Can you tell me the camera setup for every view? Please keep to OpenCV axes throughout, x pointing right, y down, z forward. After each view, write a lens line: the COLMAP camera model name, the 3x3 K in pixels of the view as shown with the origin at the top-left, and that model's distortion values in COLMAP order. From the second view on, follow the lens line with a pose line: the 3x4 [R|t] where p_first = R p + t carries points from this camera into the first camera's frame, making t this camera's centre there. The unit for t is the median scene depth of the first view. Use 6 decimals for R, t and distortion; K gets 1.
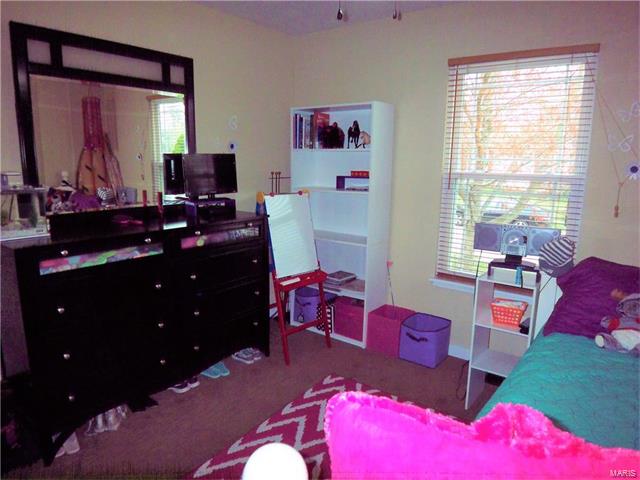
lens RADIAL K [[428.6, 0, 317.7], [0, 428.6, 242.0], [0, 0, 1]] dist [-0.034557, -0.025613]
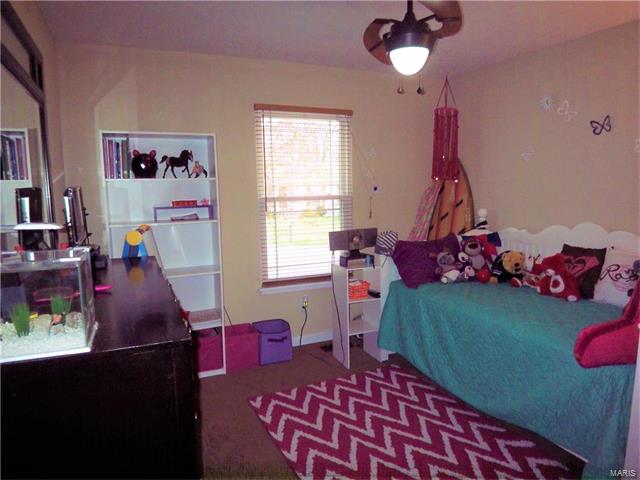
lens RADIAL K [[428.6, 0, 318.9], [0, 428.6, 240.0], [0, 0, 1]] dist [-0.034557, -0.025613]
pose [[0.474763, -0.127908, 0.870769, -0.689622], [0.186750, 0.981494, 0.042352, -0.068708], [-0.860072, 0.142509, 0.489864, 0.299619]]
